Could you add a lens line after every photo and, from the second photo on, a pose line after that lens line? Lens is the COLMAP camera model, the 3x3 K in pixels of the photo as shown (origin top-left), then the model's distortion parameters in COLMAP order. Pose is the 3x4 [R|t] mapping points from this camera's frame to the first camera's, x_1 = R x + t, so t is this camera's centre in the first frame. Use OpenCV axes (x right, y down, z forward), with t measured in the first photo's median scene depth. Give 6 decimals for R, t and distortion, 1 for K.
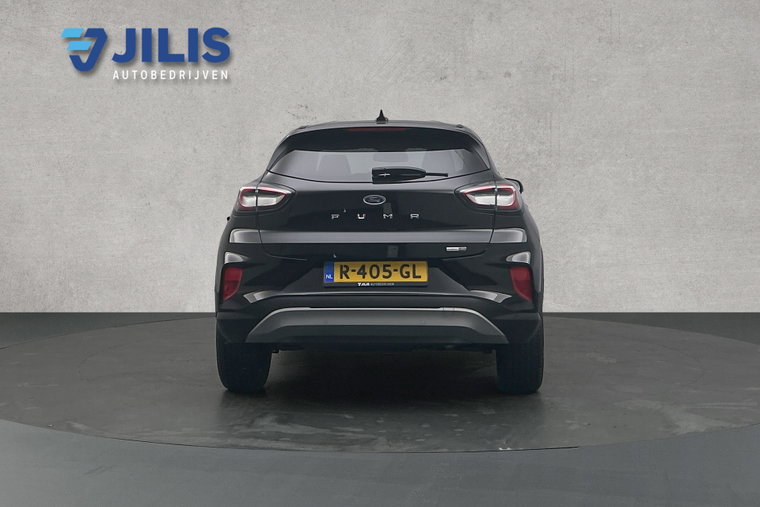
lens RADIAL K [[595.7, 0, 380.1], [0, 595.7, 254.0], [0, 0, 1]] dist [-0.005772, 0.004766]
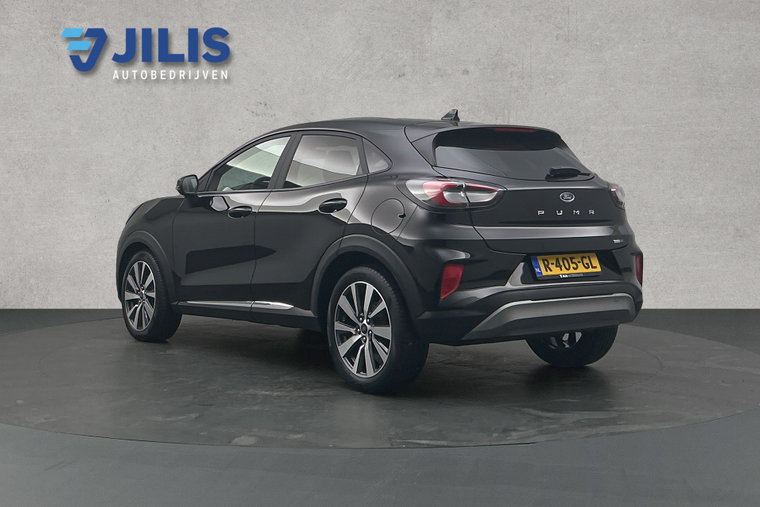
lens RADIAL K [[595.7, 0, 380.3], [0, 595.7, 252.8], [0, 0, 1]] dist [-0.005772, 0.004766]
pose [[1.000000, -0.000440, 0.000644, 0.069303], [0.000441, 0.999998, -0.001788, 0.005332], [-0.000643, 0.001789, 0.999998, -0.004315]]
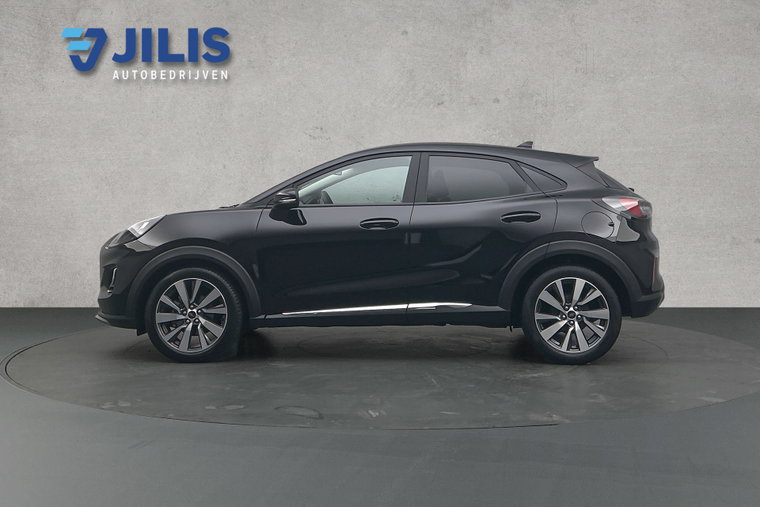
lens RADIAL K [[595.7, 0, 379.5], [0, 595.7, 253.7], [0, 0, 1]] dist [-0.005772, 0.004766]
pose [[0.999999, -0.000102, -0.001089, -0.010364], [0.000102, 1.000000, -0.000632, -0.004917], [0.001089, 0.000632, 0.999999, -0.150039]]
